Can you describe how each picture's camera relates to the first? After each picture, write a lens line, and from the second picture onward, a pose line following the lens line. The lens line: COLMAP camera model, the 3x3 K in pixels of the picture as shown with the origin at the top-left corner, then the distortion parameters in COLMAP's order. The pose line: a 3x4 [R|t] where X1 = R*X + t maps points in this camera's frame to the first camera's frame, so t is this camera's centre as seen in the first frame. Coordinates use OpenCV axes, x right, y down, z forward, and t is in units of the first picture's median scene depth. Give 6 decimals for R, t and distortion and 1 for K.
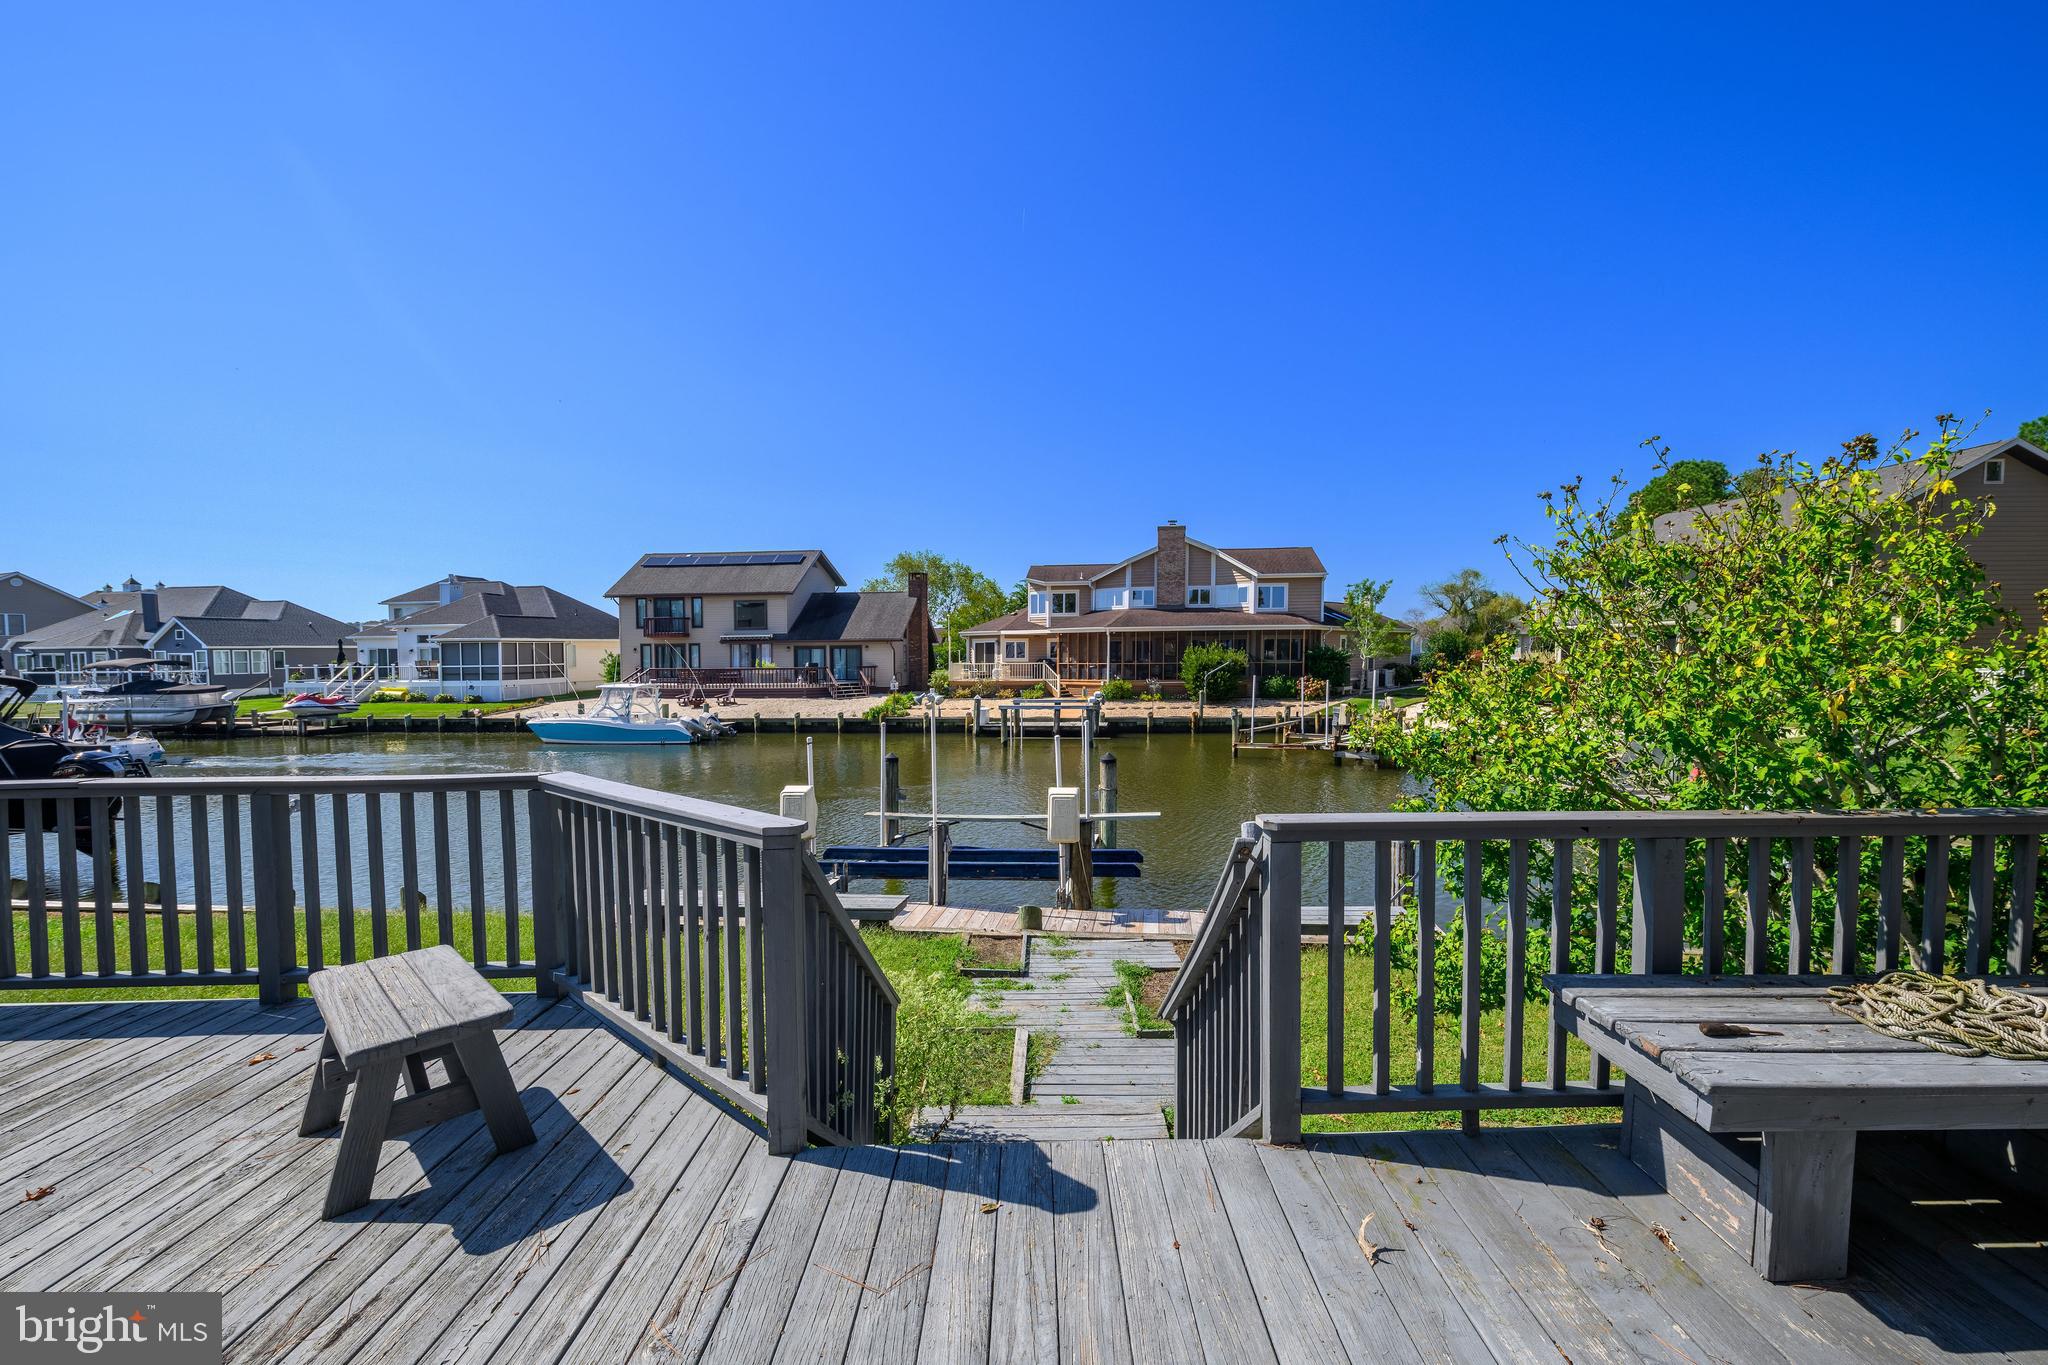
lens RADIAL K [[866.9, 0, 1059.9], [0, 866.9, 692.8], [0, 0, 1]] dist [0.000715, 0.000001]
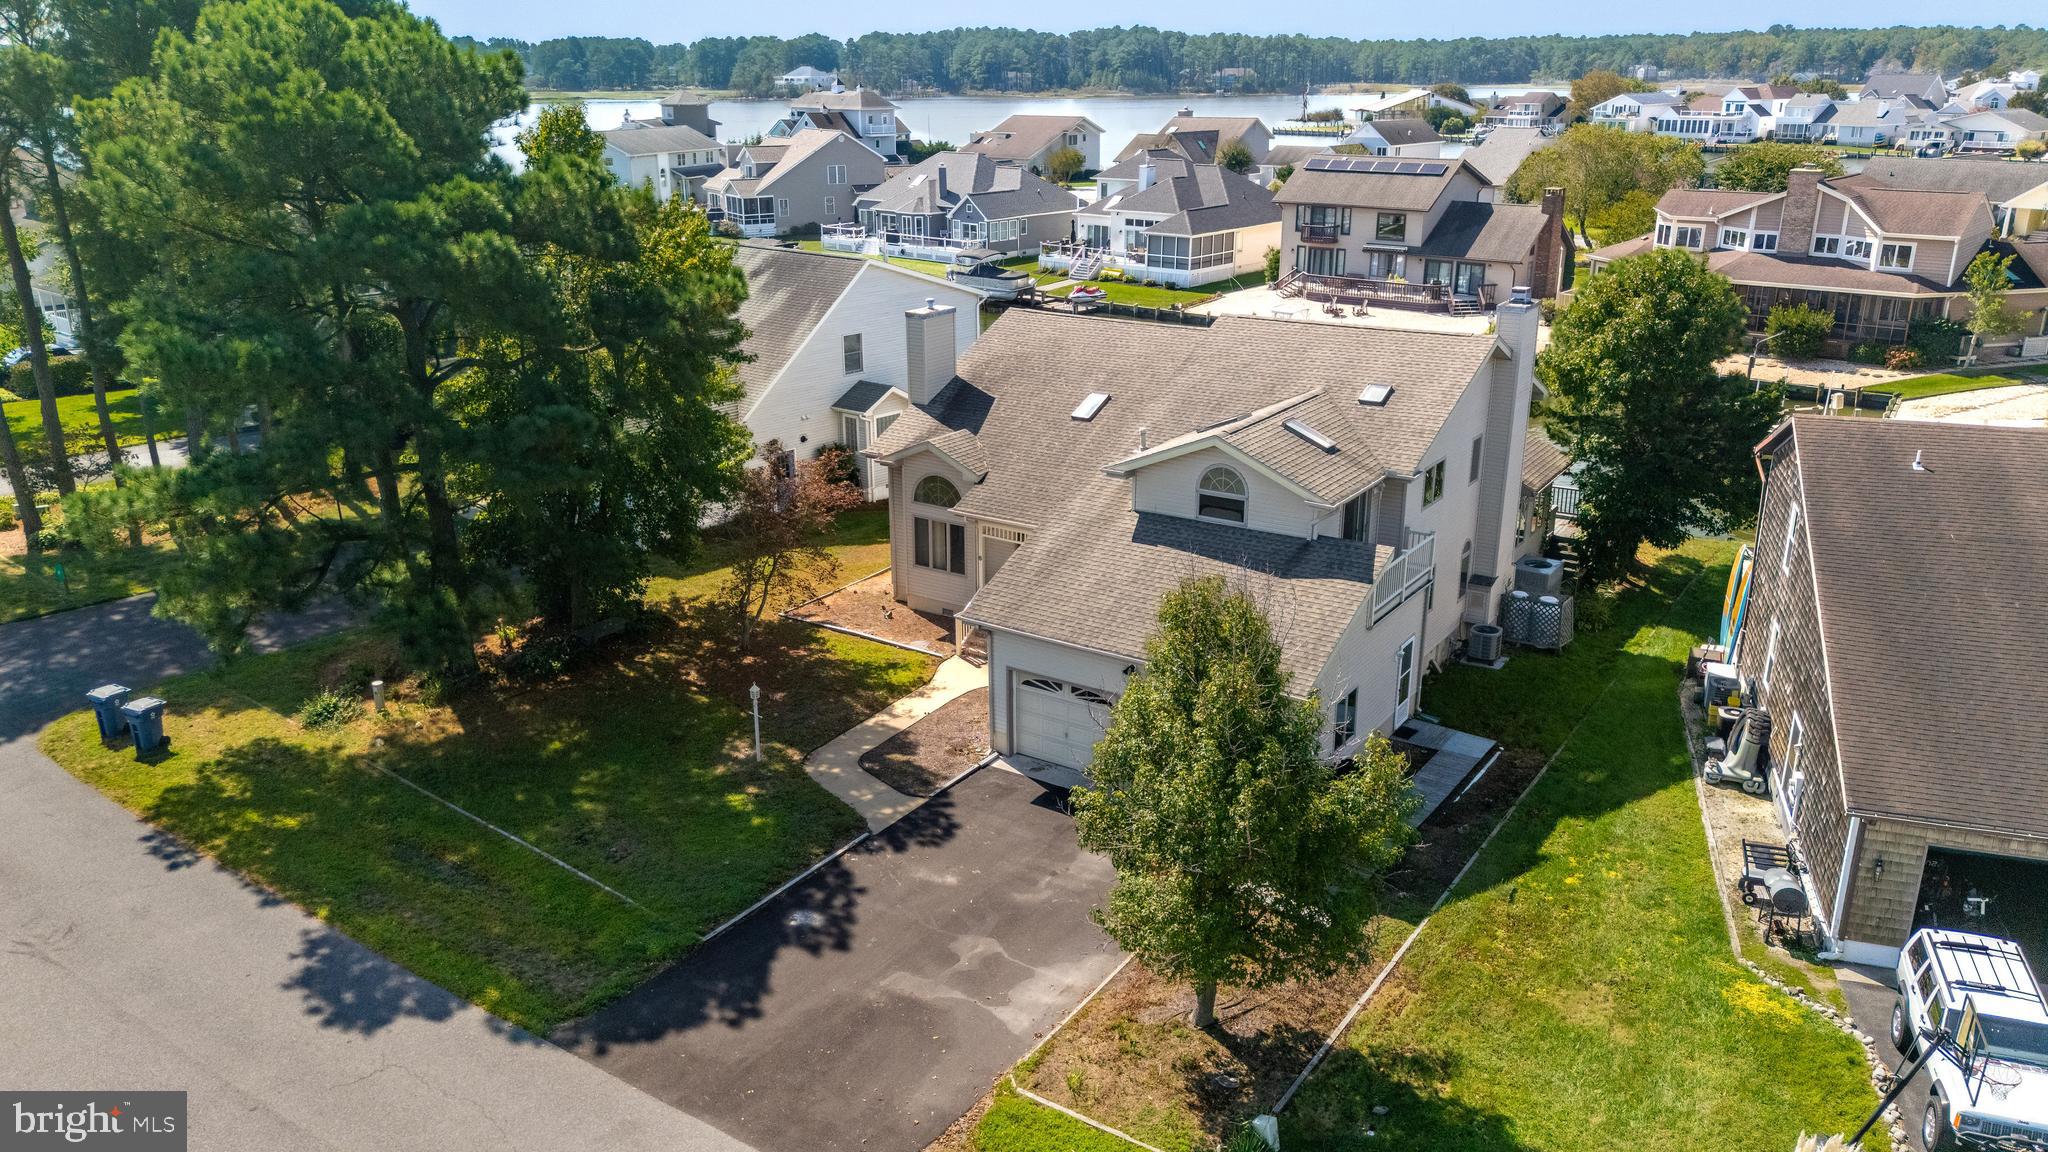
lens RADIAL K [[1477.1, 0, 1009.1], [0, 1477.1, 567.0], [0, 0, 1]] dist [0.111299, -0.142369]
pose [[0.812056, 0.188489, -0.552302, 0.394274], [-0.029411, 0.958419, 0.283846, -0.204414], [0.582838, -0.214255, 0.783833, -0.900676]]
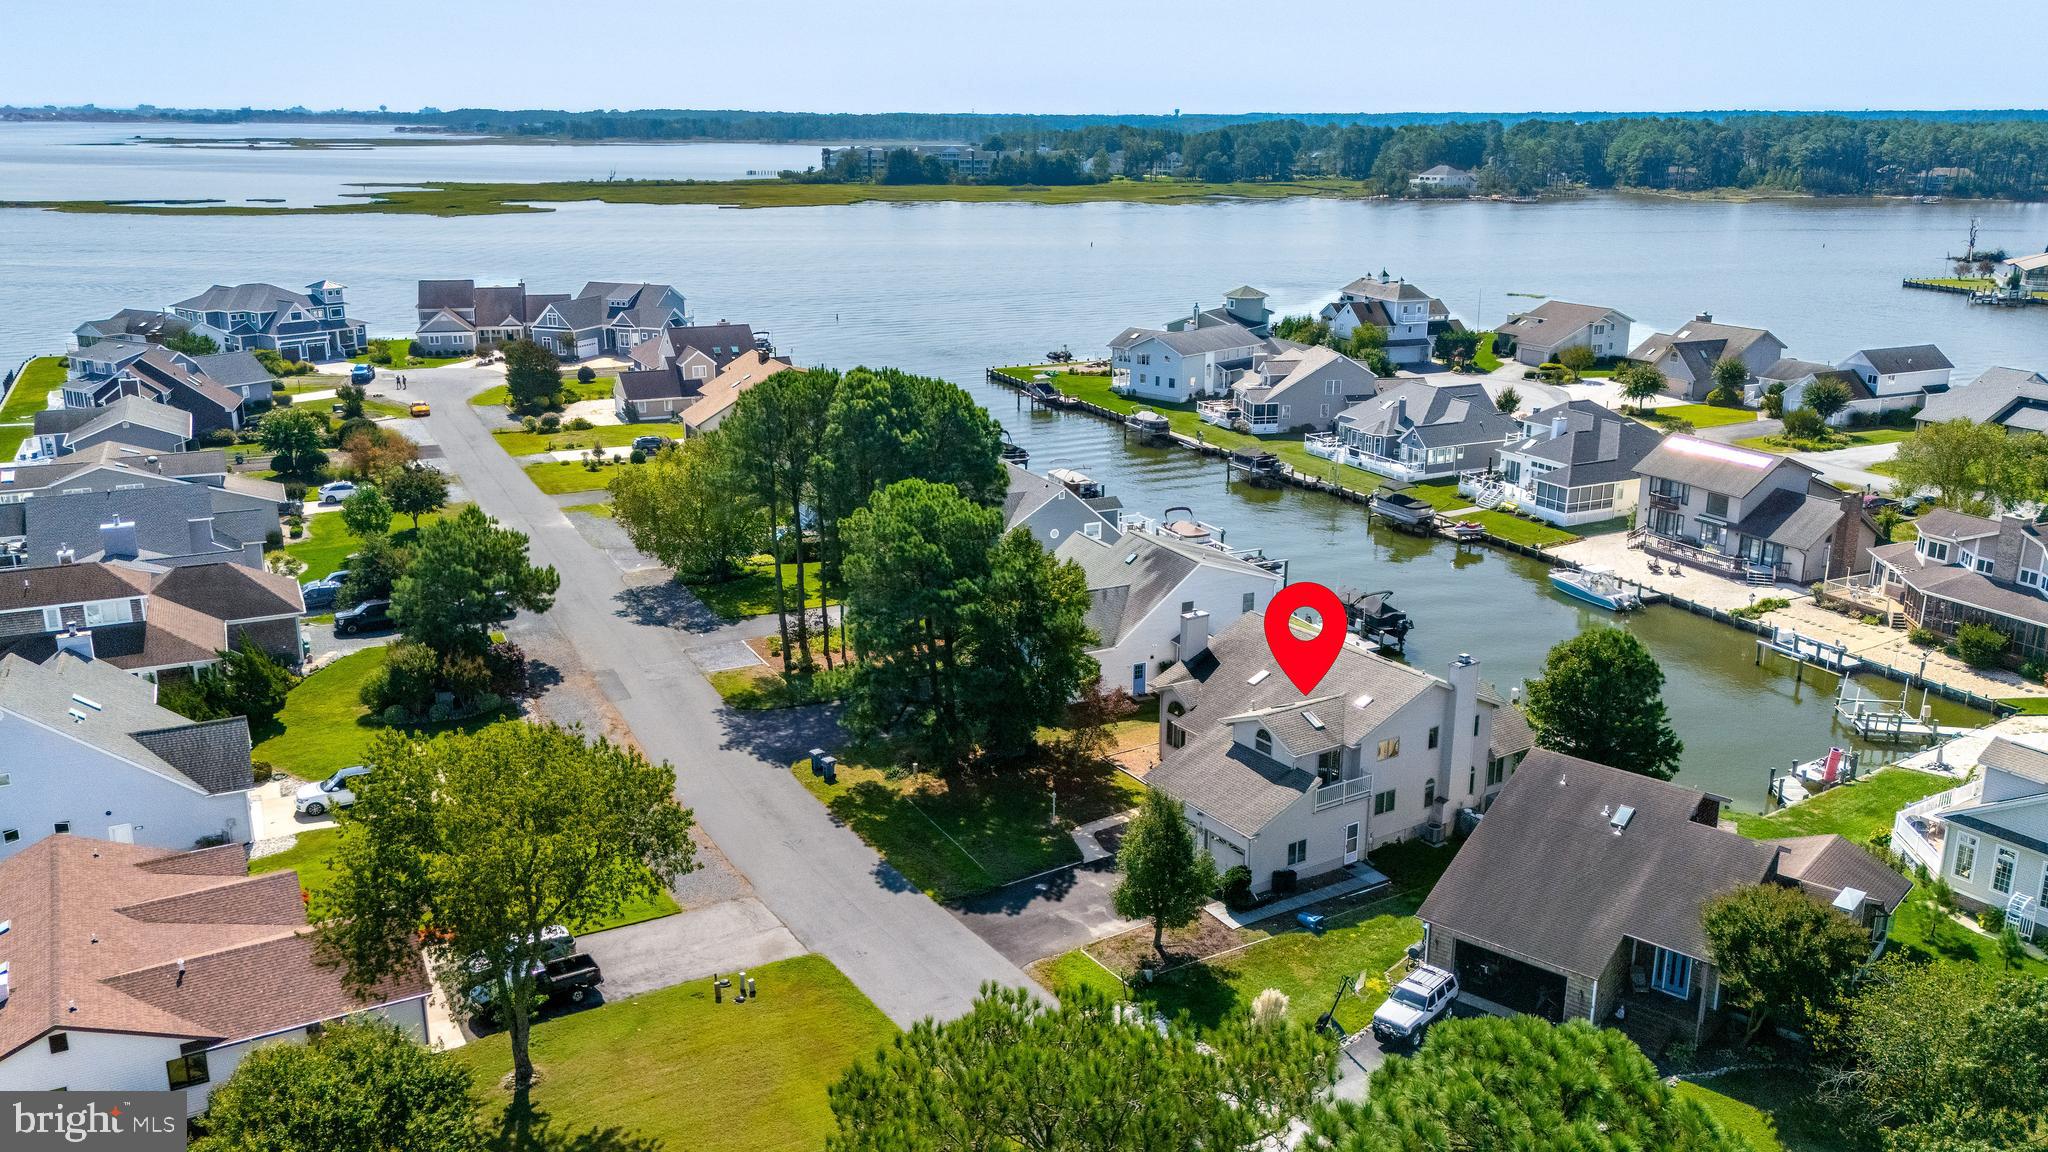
lens RADIAL K [[1530.8, 0, 1024.0], [0, 1530.8, 576.0], [0, 0, 1]] dist [0.133503, -0.167345]
pose [[0.522780, 0.238543, -0.818412, 1.158559], [-0.045053, 0.966440, 0.252910, -0.571583], [0.851276, -0.095344, 0.515983, -1.278490]]
